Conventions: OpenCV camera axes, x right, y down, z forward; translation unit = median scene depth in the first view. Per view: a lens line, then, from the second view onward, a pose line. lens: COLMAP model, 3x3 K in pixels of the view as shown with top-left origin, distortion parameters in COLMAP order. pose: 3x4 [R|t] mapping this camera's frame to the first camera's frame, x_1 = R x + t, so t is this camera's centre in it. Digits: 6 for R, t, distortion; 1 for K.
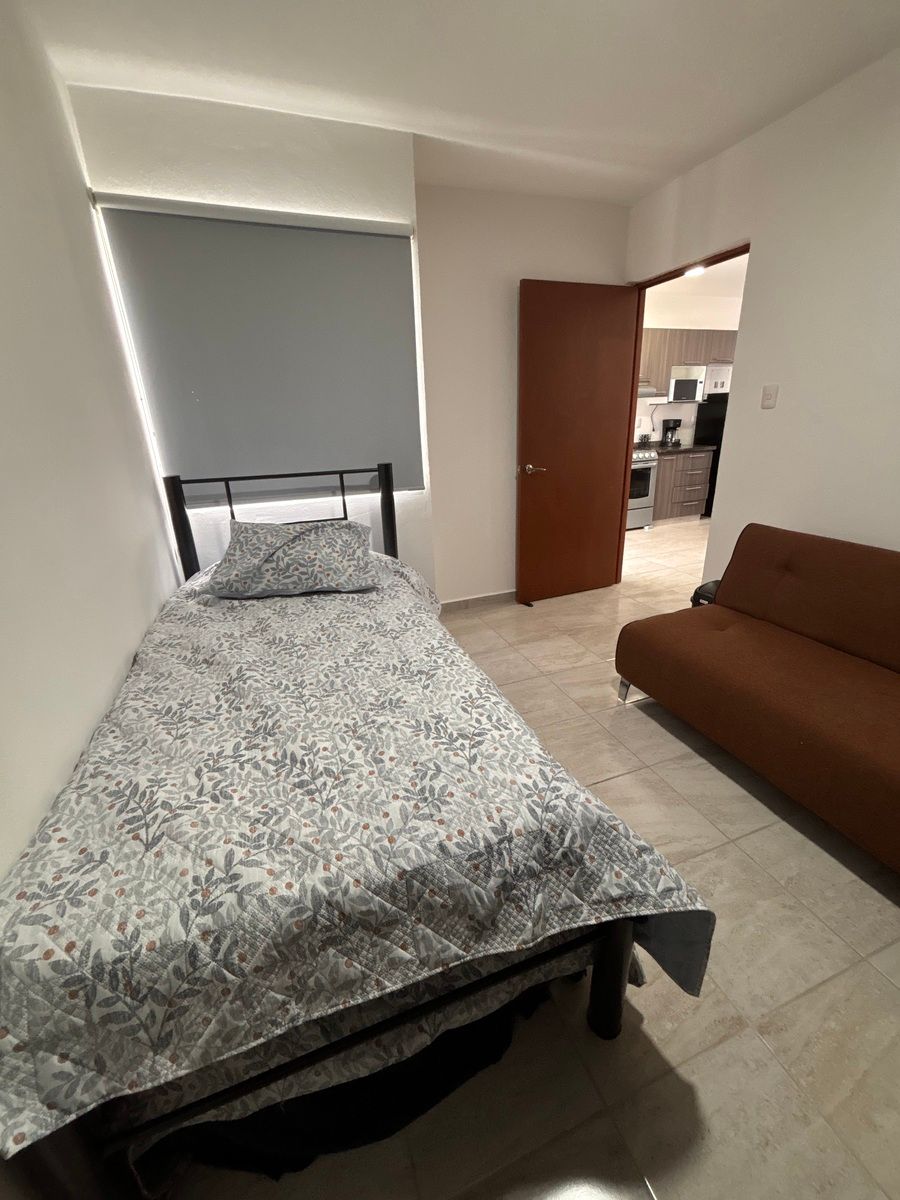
lens RADIAL K [[483.0, 0, 449.8], [0, 483.0, 599.2], [0, 0, 1]] dist [0.000067, -0.000009]
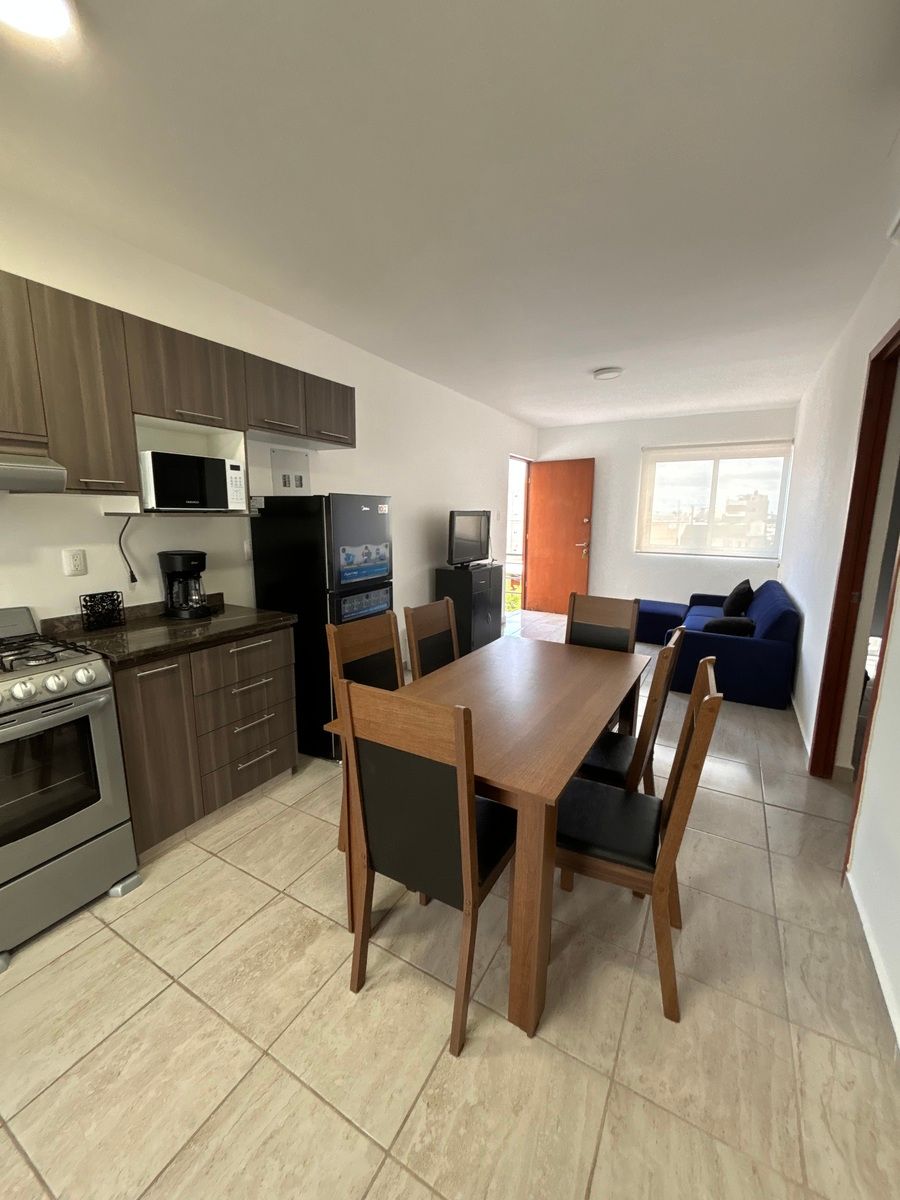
lens RADIAL K [[483.0, 0, 451.4], [0, 483.0, 600.8], [0, 0, 1]] dist [0.000067, -0.000009]
pose [[0.767962, -0.067142, 0.636966, 0.386598], [0.184054, 0.975678, -0.119061, -0.252990], [-0.613480, 0.208671, 0.761642, 0.590020]]
